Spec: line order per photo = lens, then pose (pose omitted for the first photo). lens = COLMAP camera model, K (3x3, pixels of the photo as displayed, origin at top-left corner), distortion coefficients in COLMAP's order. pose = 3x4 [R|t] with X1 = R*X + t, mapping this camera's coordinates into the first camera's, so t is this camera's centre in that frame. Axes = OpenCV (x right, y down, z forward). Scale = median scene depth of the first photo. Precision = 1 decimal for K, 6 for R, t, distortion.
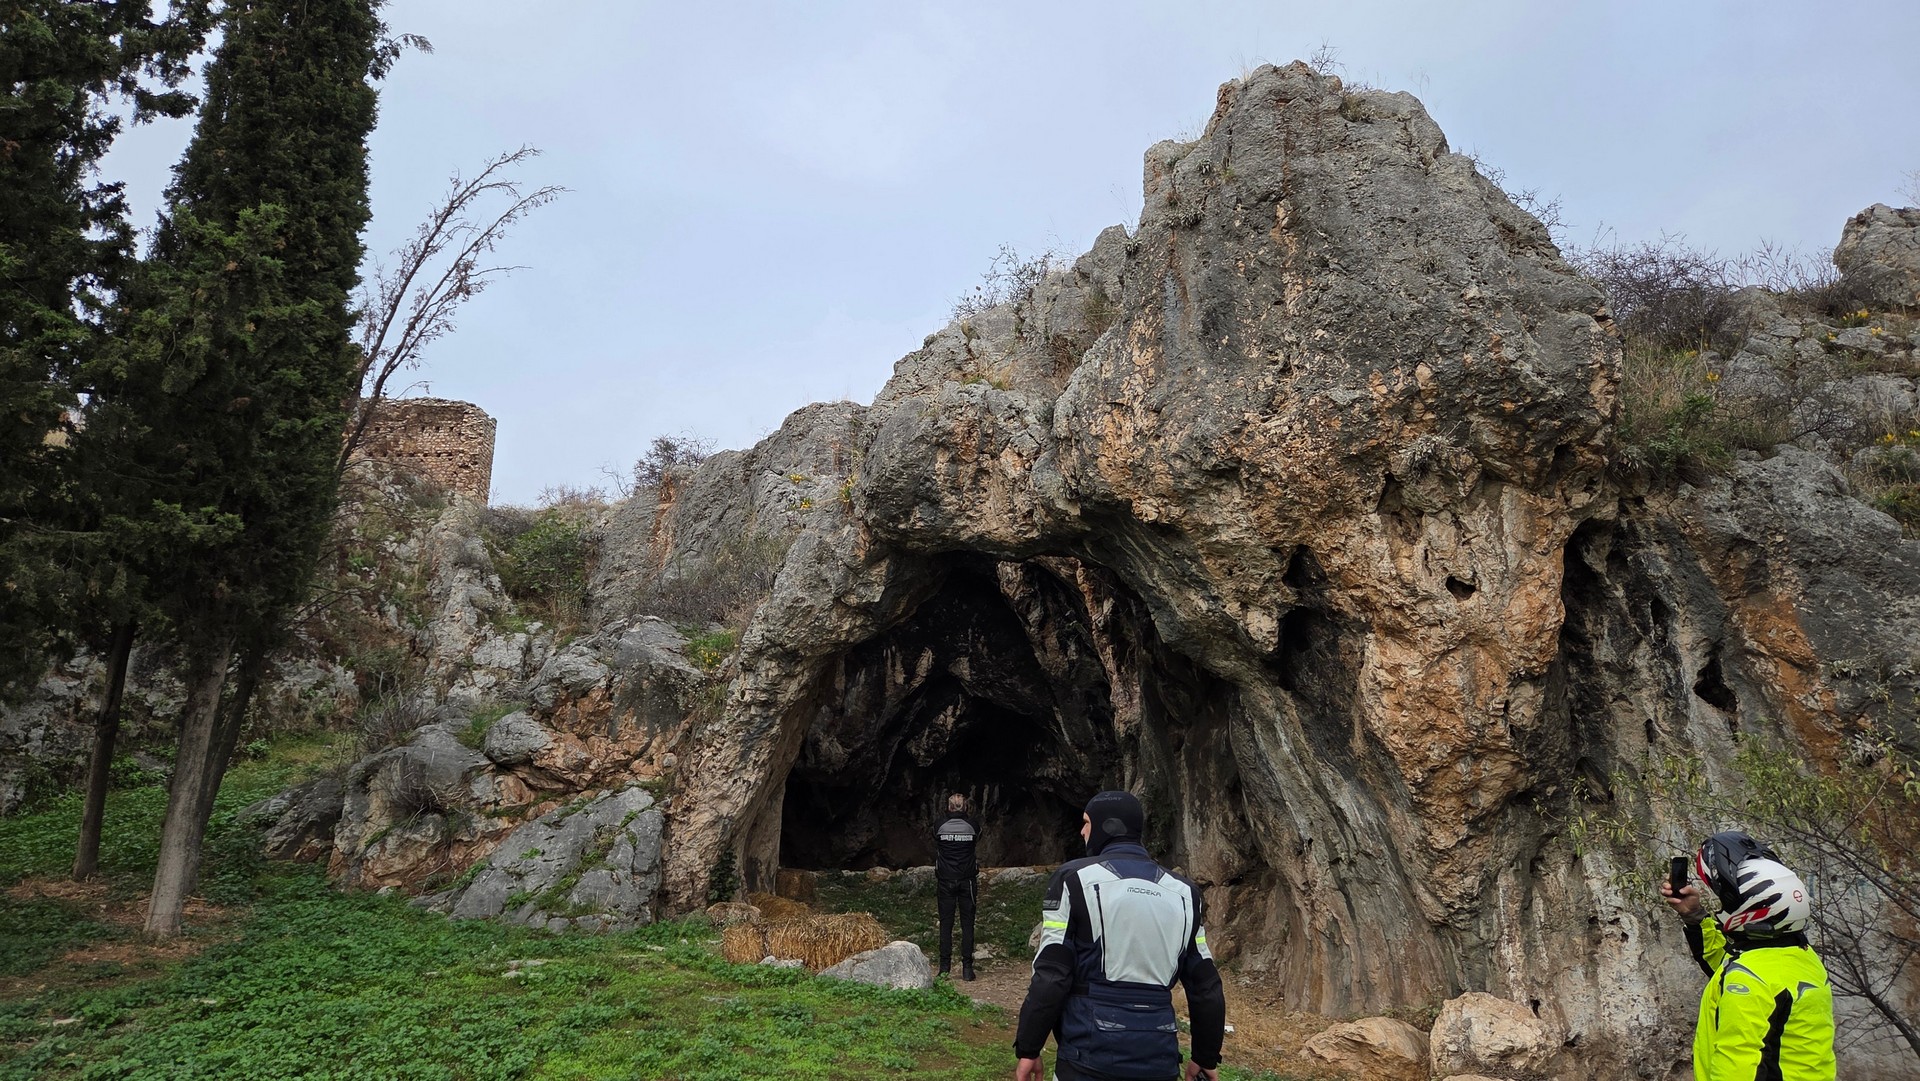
lens RADIAL K [[1249.8, 0, 939.4], [0, 1249.8, 517.8], [0, 0, 1]] dist [0.046191, -0.010942]
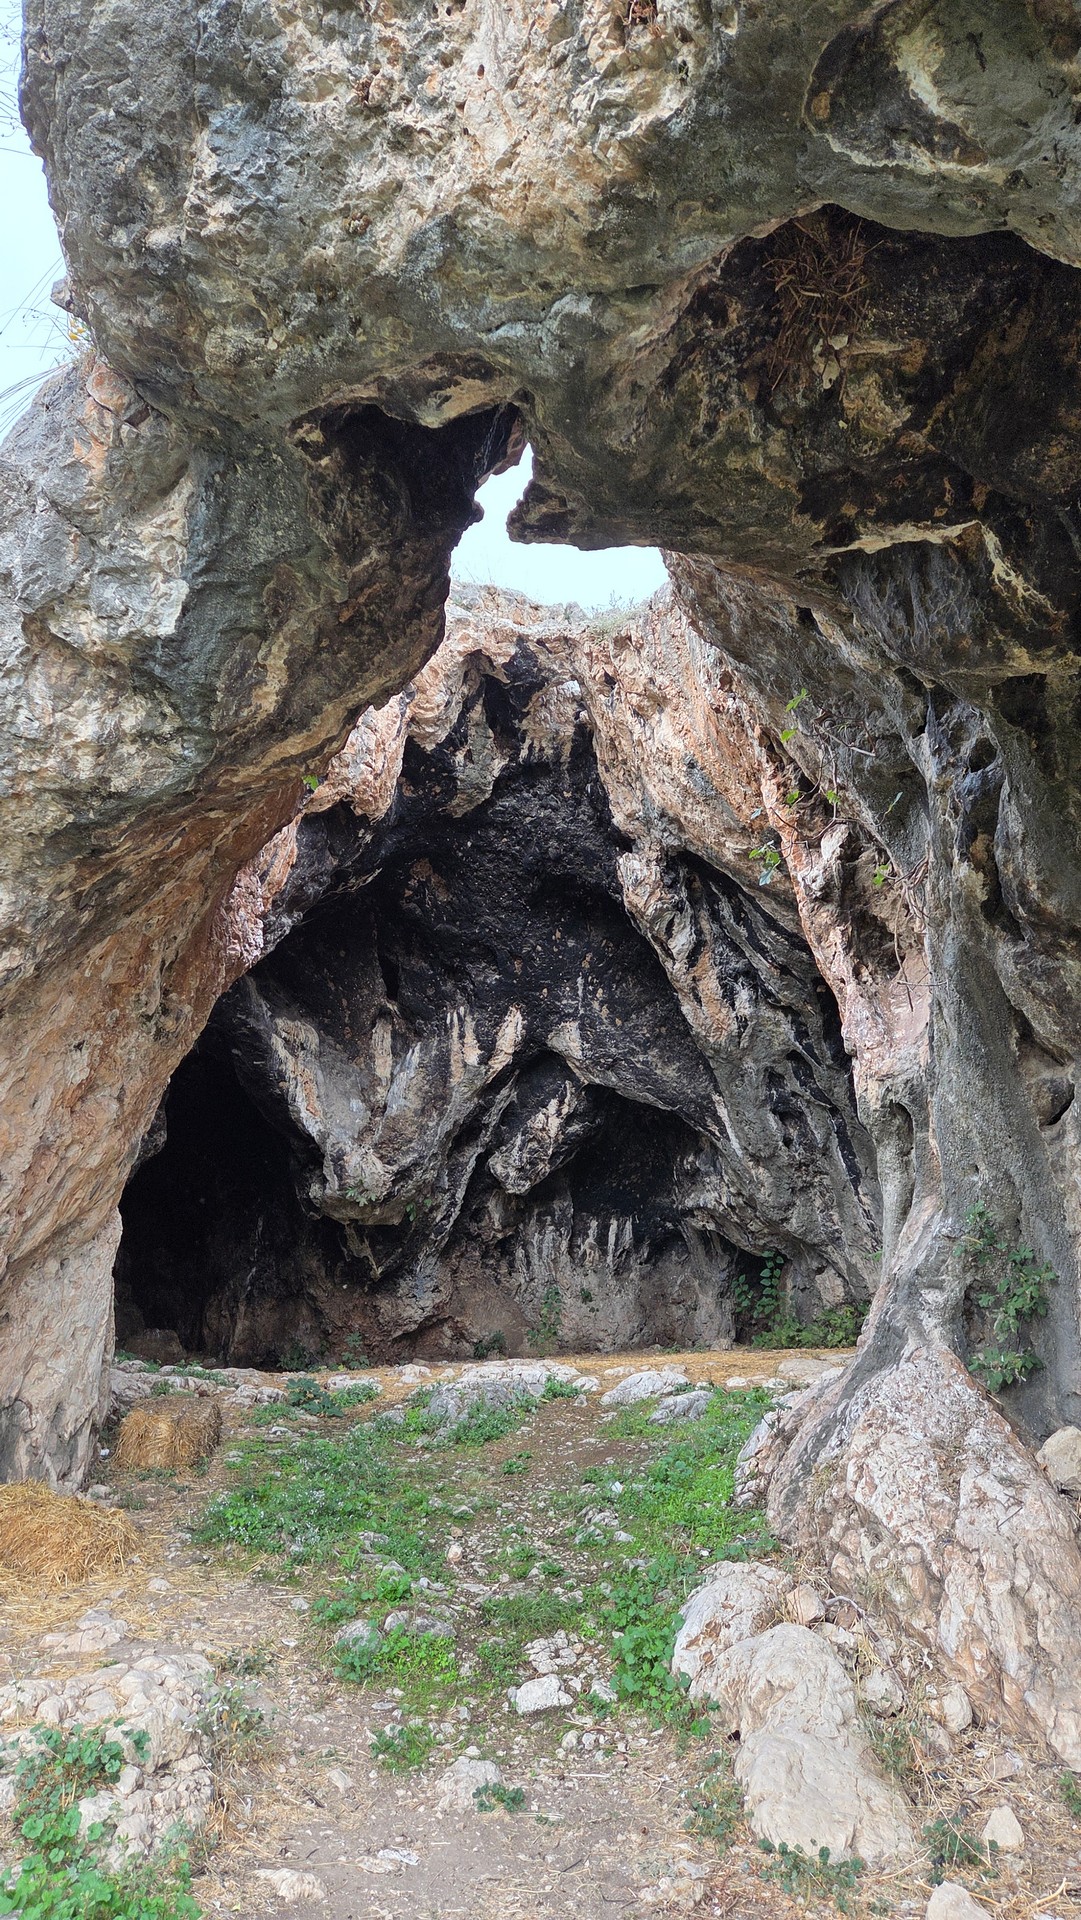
lens RADIAL K [[1249.8, 0, 542.3], [0, 1249.8, 987.4], [0, 0, 1]] dist [0.046191, -0.010942]
pose [[0.999215, -0.017391, -0.035588, 0.053247], [0.018244, 0.999551, 0.023789, 0.149325], [0.035159, -0.024420, 0.999083, 0.687928]]
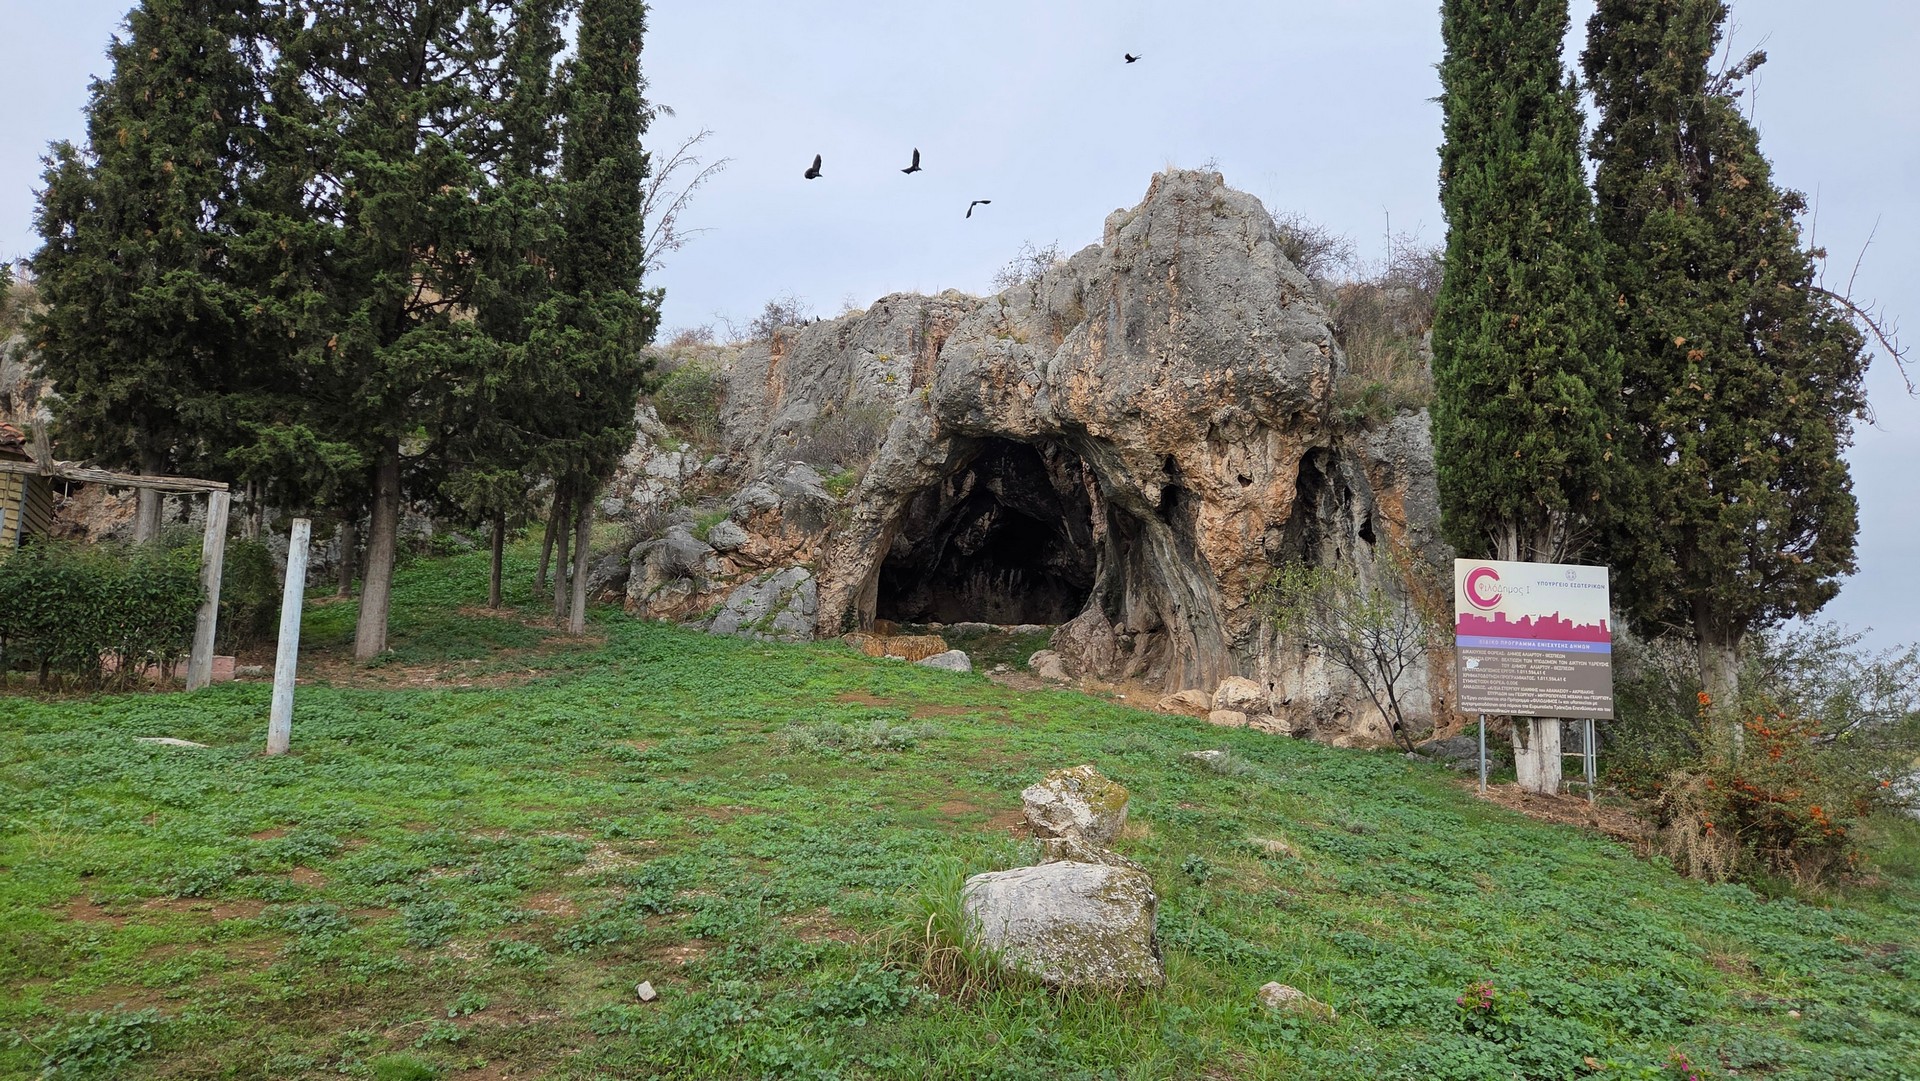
lens RADIAL K [[1249.8, 0, 961.1], [0, 1249.8, 530.2], [0, 0, 1]] dist [0.046191, -0.010942]
pose [[0.999539, 0.026819, -0.014210, 0.000061], [-0.023805, 0.983178, 0.181090, -0.148210], [0.018827, -0.180668, 0.983364, -0.661811]]
